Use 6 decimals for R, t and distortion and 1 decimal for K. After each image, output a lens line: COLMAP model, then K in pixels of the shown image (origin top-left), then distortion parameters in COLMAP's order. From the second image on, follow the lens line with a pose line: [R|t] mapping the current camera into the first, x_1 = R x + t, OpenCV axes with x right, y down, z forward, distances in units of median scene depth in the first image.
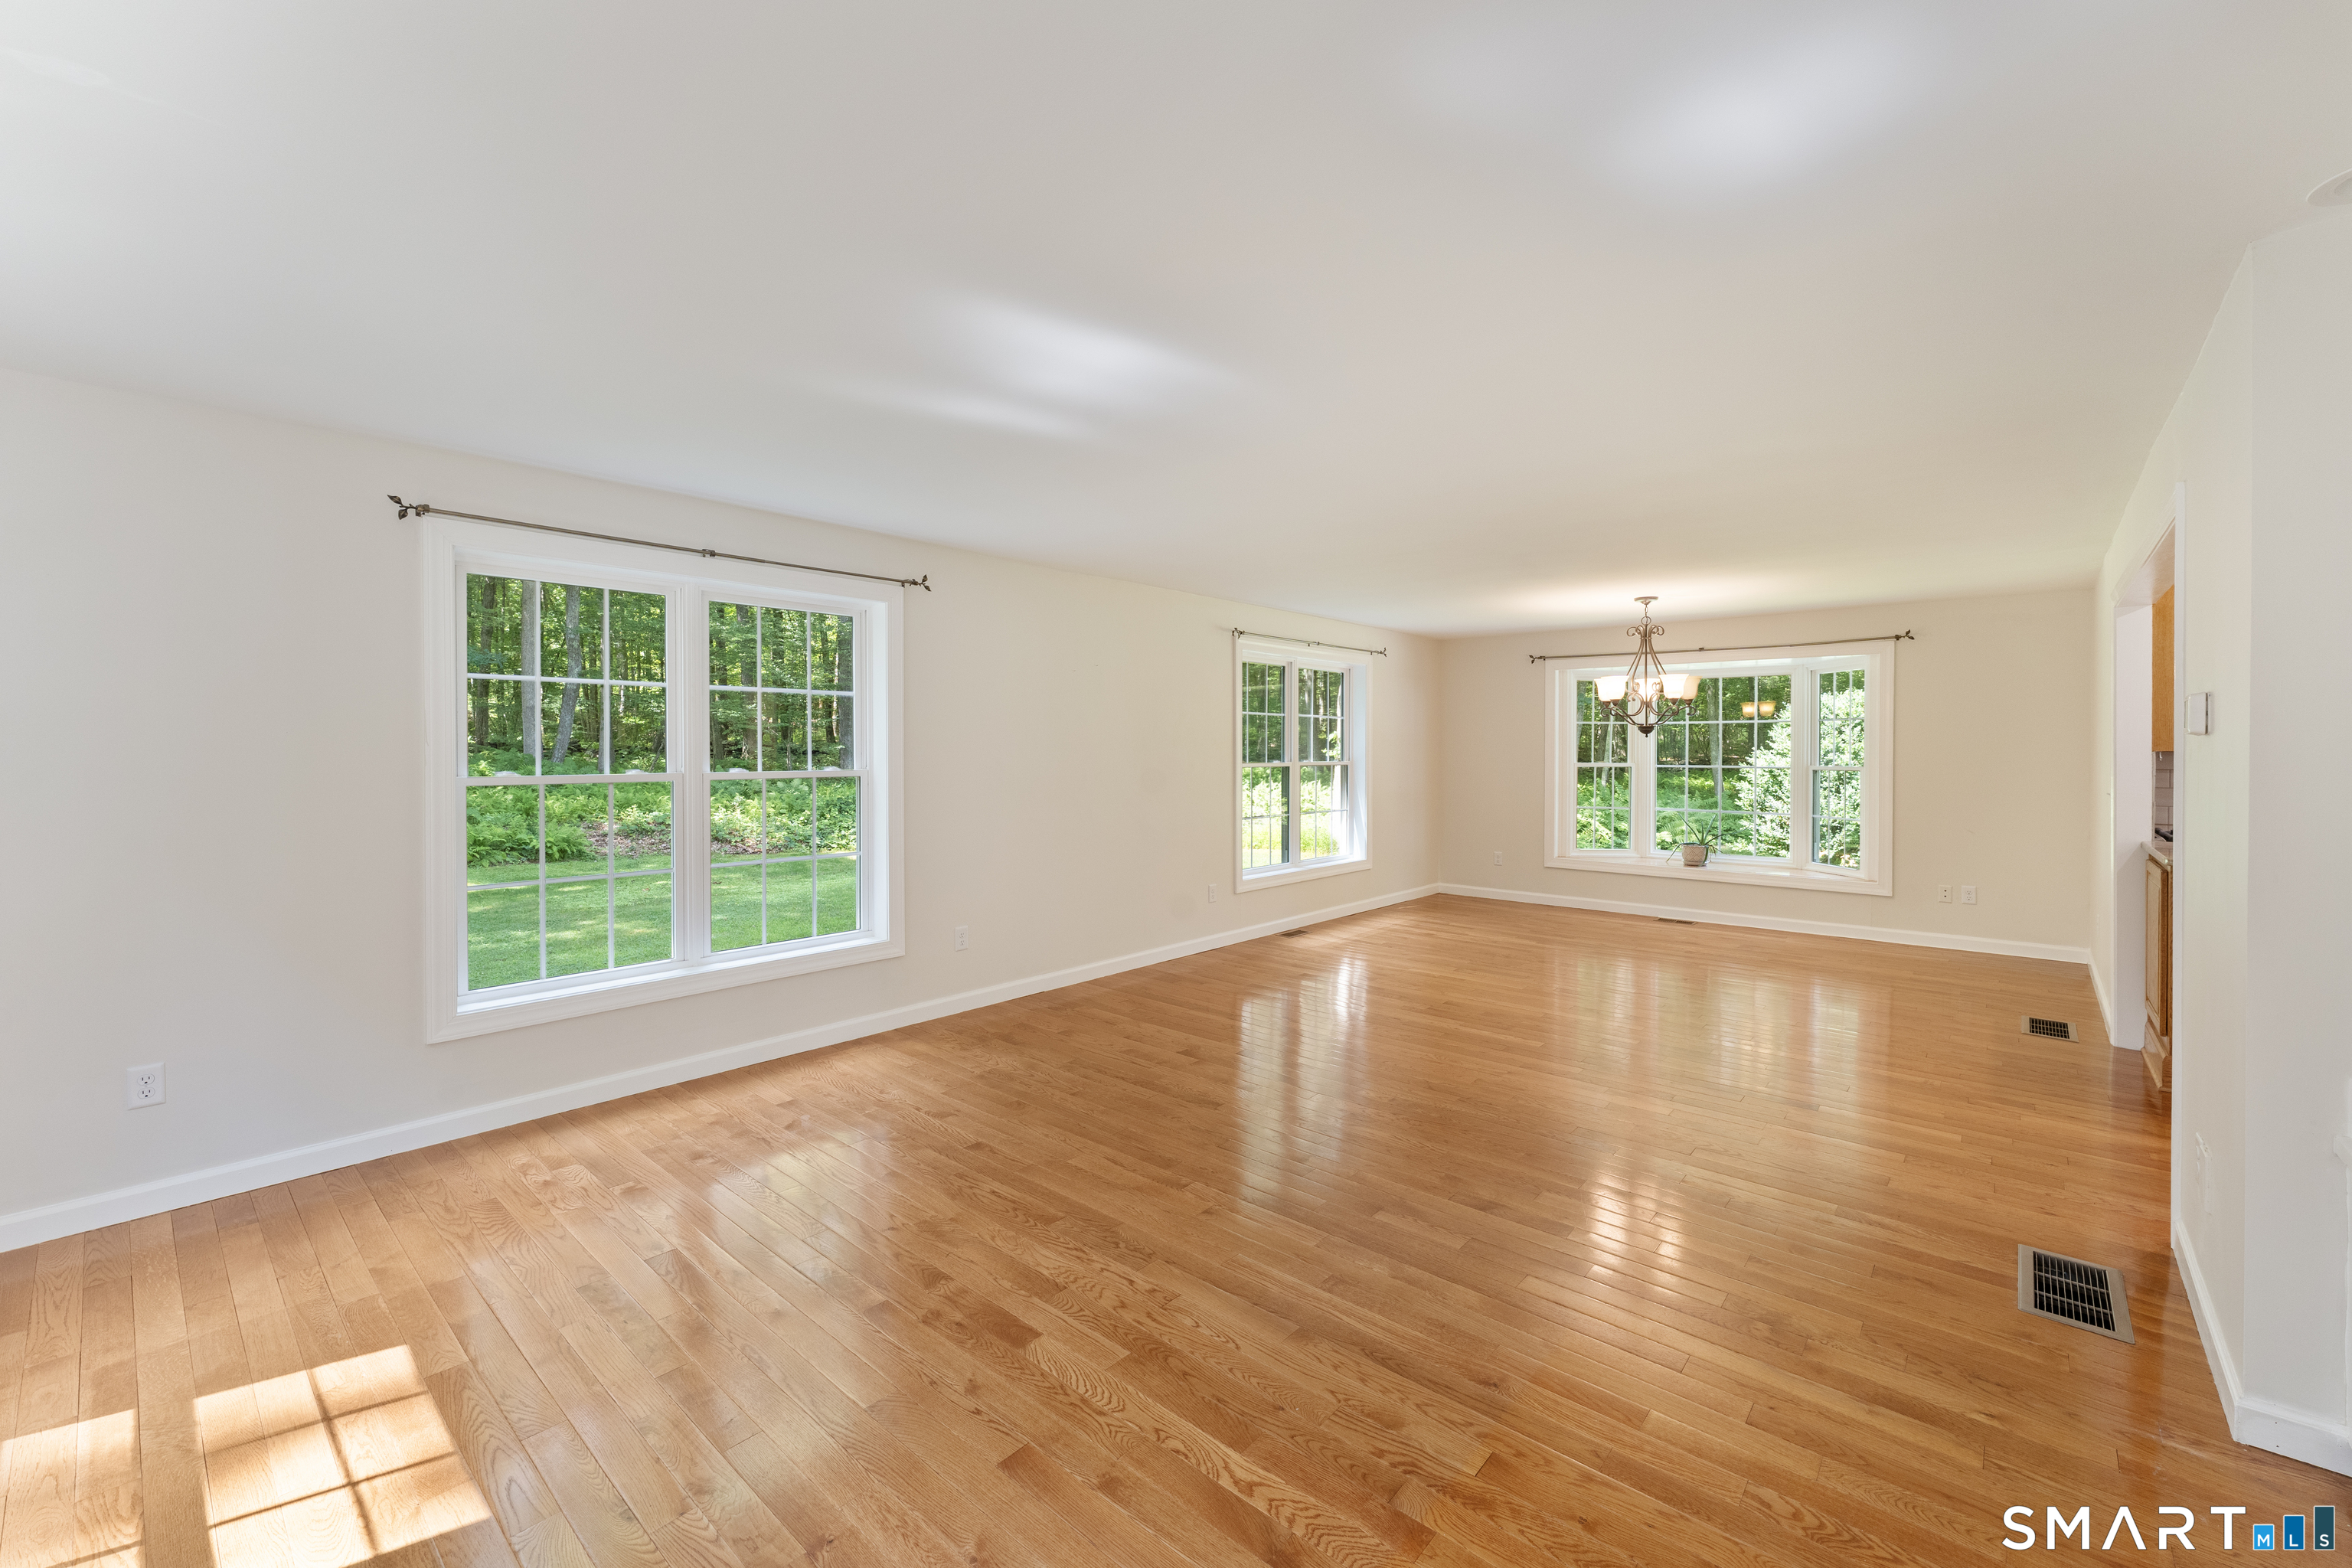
lens RADIAL K [[955.6, 0, 1175.2], [0, 955.6, 747.0], [0, 0, 1]] dist [-0.001795, 0.000133]
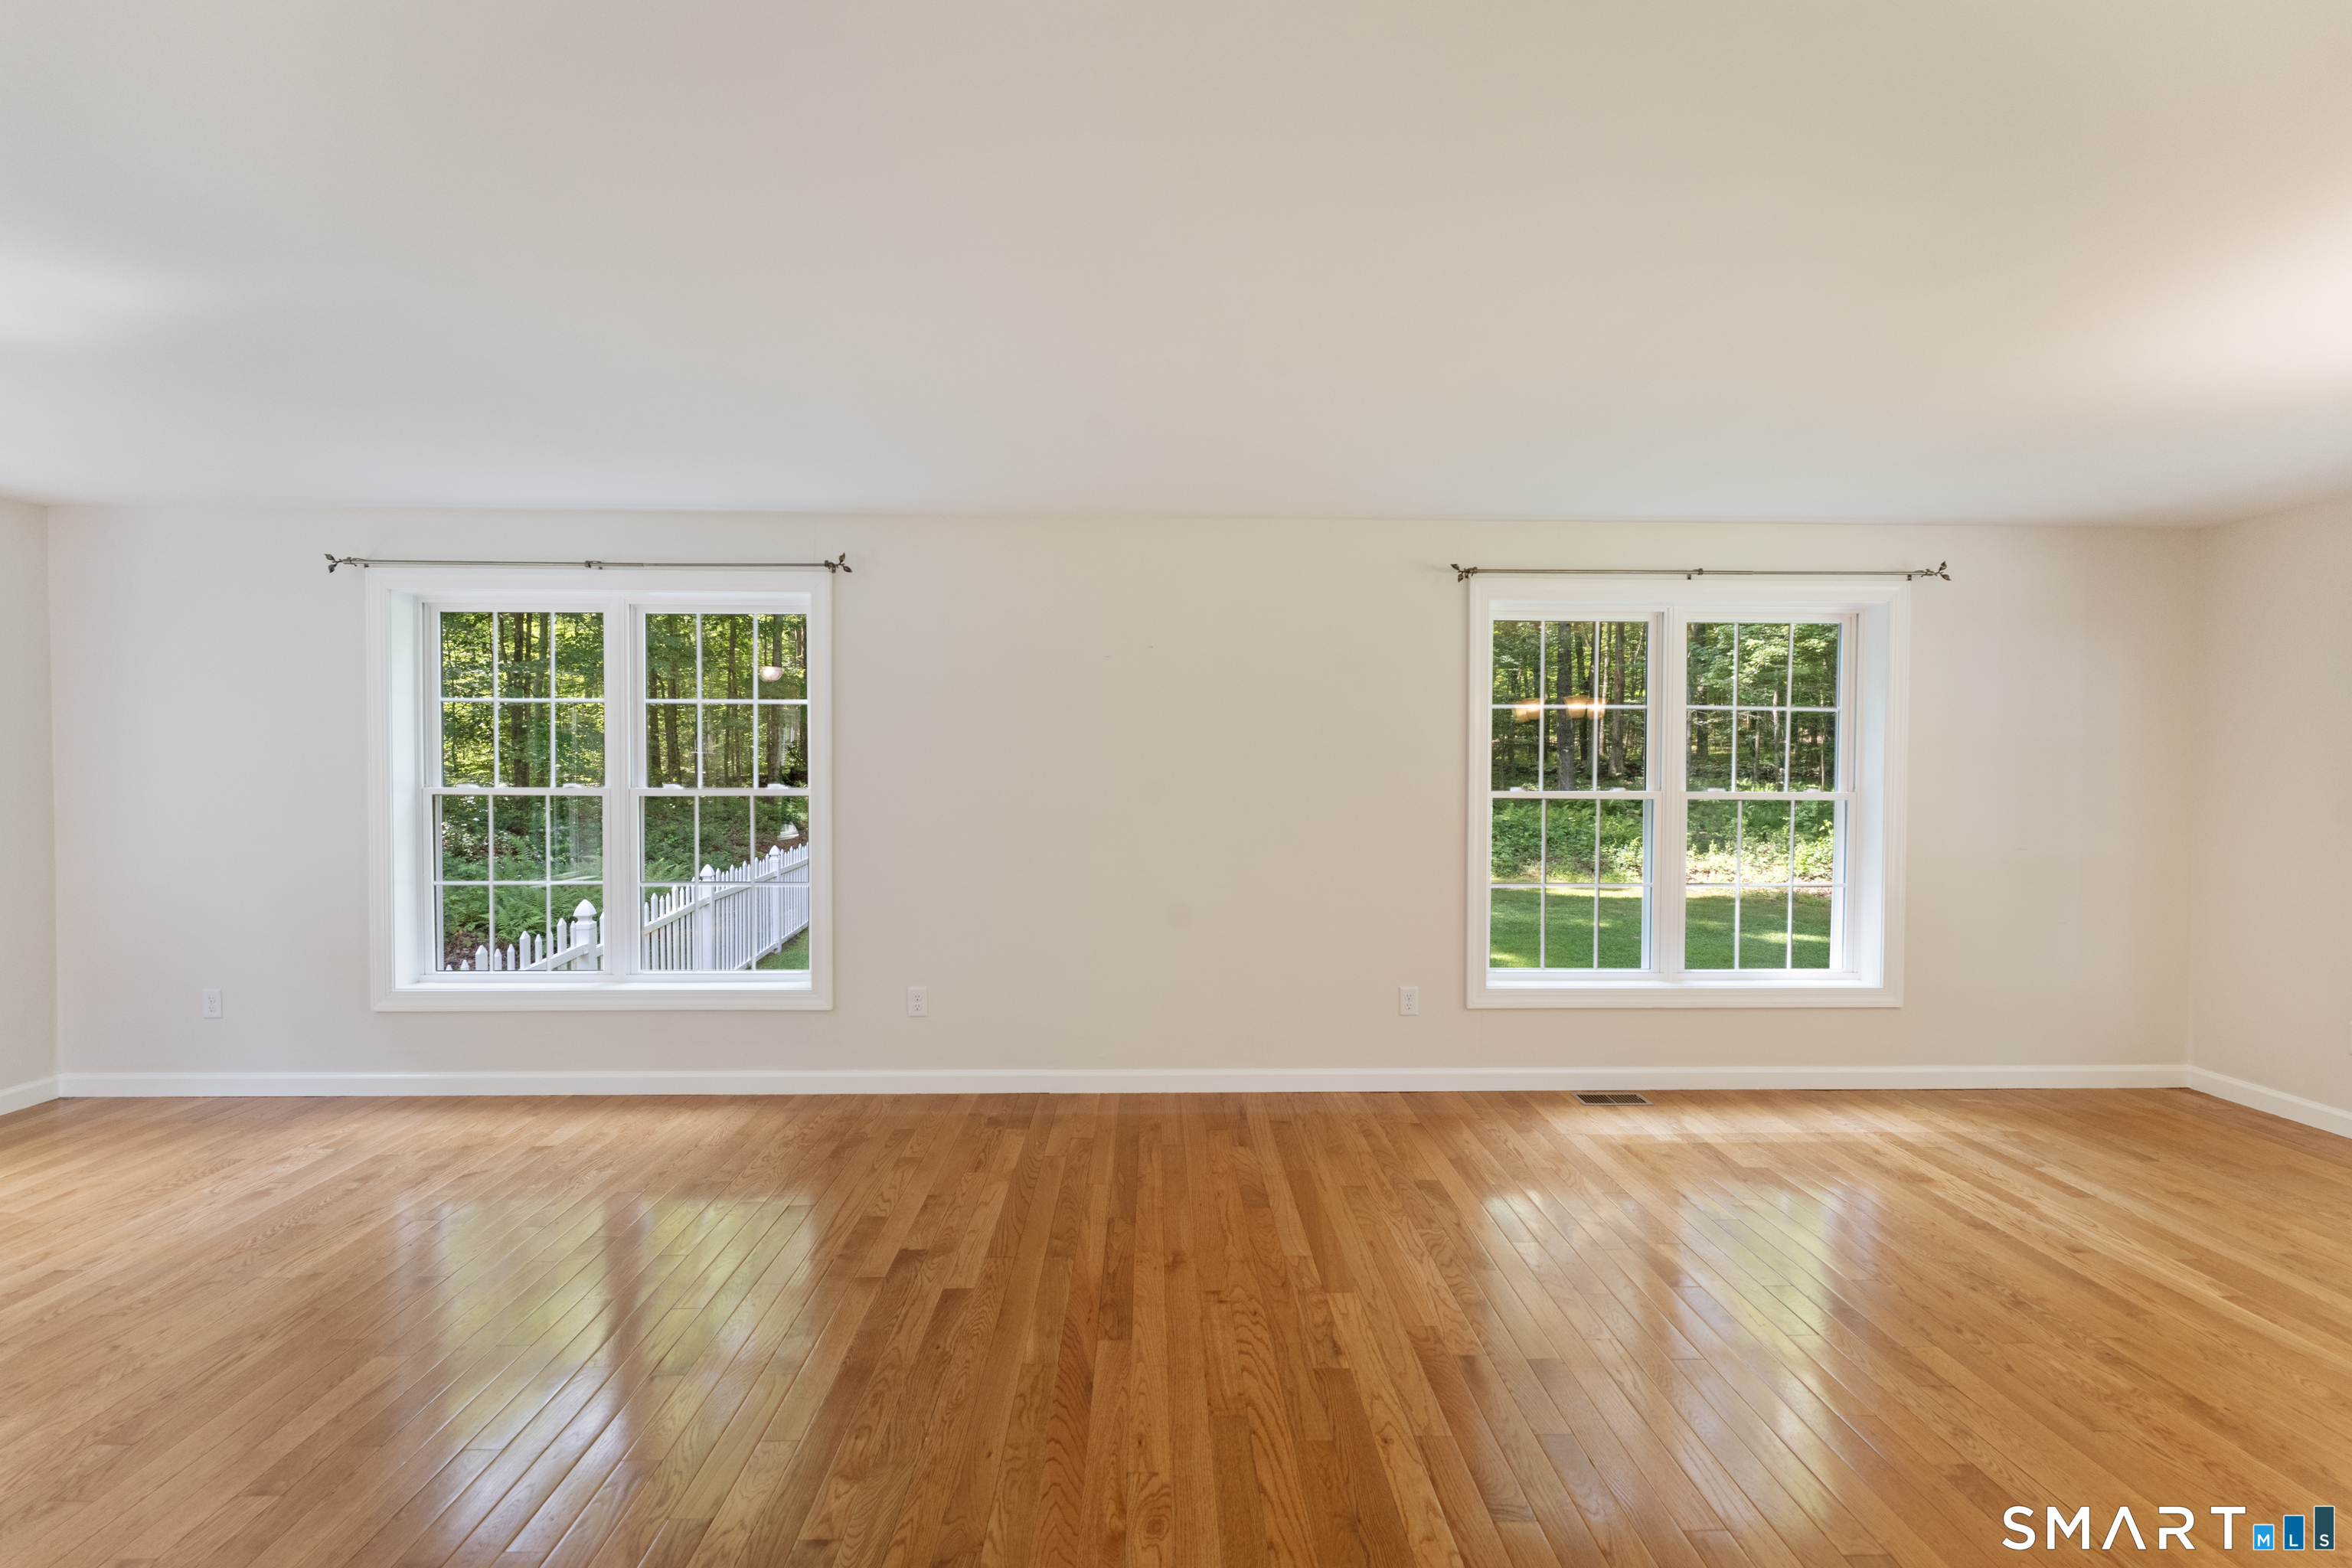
lens RADIAL K [[949.0, 0, 1168.4], [0, 949.0, 768.9], [0, 0, 1]] dist [0.000959, 0.000230]
pose [[0.674255, 0.004103, -0.738488, 0.627413], [-0.002902, 0.999992, 0.002906, 0.002849], [0.738493, 0.000184, 0.674261, 0.770183]]
